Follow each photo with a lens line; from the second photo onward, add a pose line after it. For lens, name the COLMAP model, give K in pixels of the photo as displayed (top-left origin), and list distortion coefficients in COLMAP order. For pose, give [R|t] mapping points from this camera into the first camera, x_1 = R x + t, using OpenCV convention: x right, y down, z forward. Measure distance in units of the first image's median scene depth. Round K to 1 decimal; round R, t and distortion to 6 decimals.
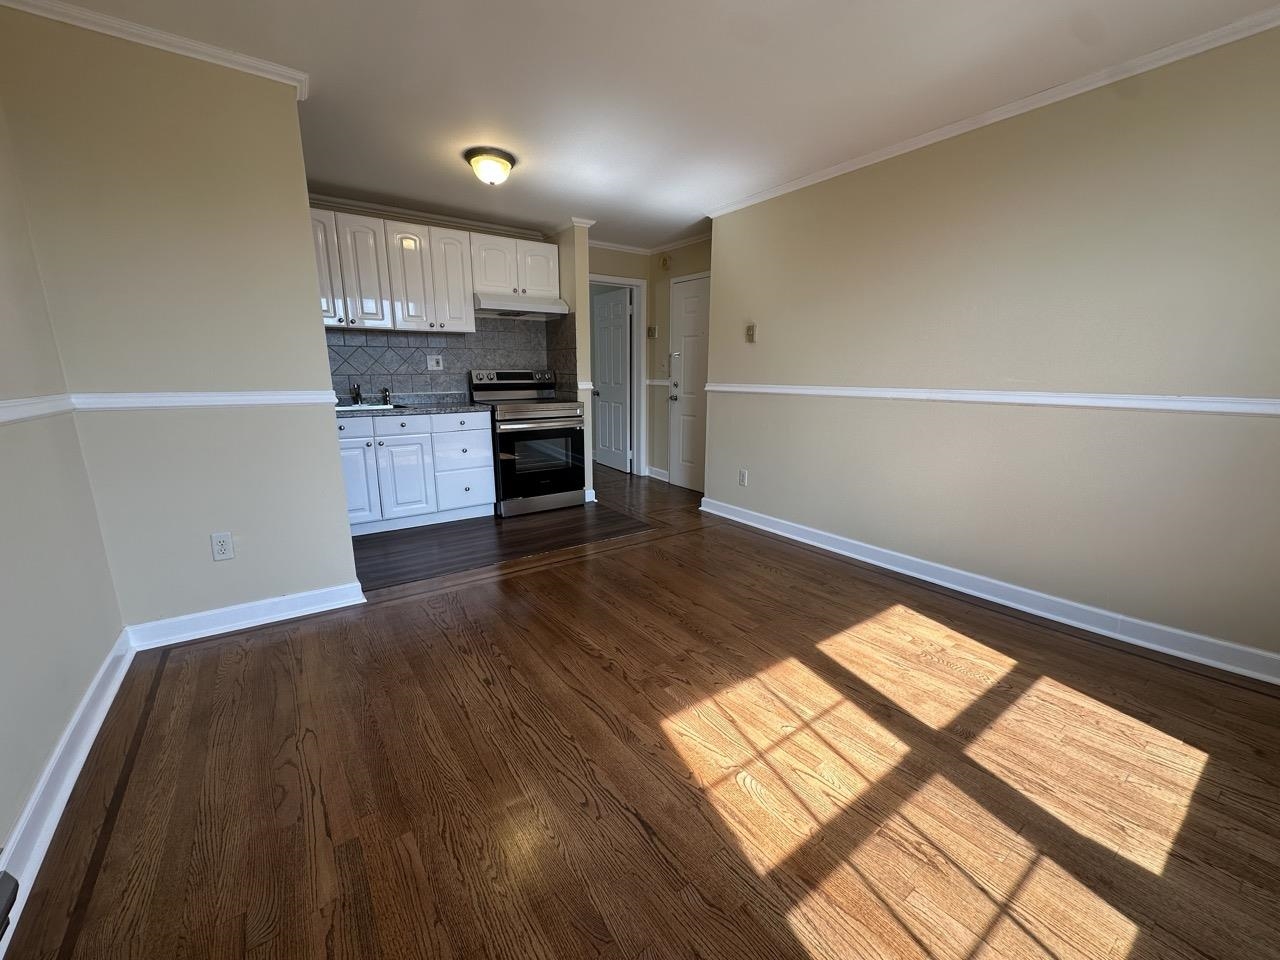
lens RADIAL K [[511.3, 0, 641.1], [0, 511.3, 480.5], [0, 0, 1]] dist [0.000015, 0.000010]
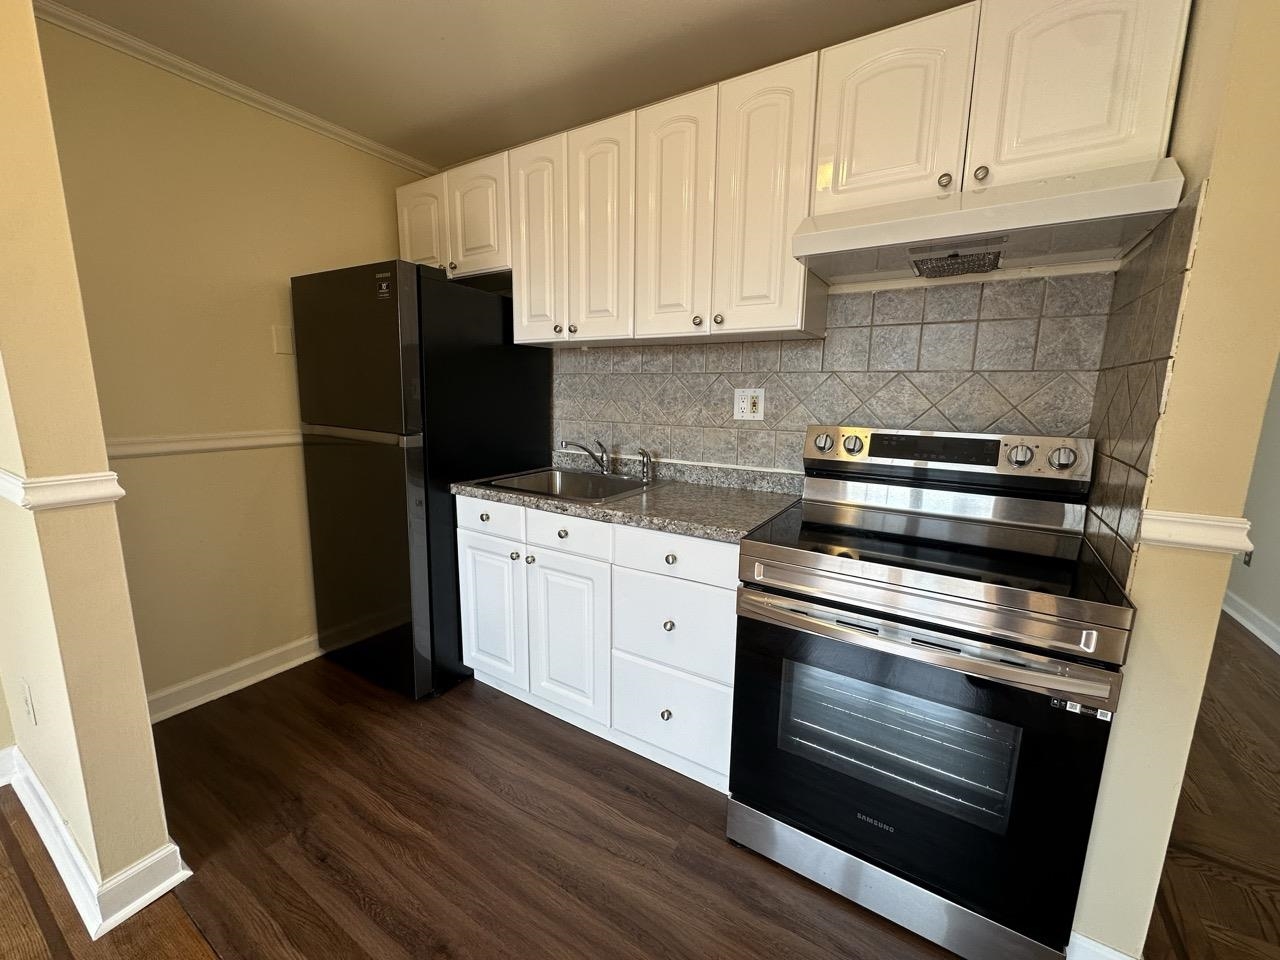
lens RADIAL K [[511.3, 0, 640.3], [0, 511.3, 476.9], [0, 0, 1]] dist [0.000015, 0.000010]
pose [[0.387770, 0.156212, -0.908423, -0.009923], [-0.212587, 0.974122, 0.076765, -0.180602], [0.896907, 0.163352, 0.410944, 0.729942]]
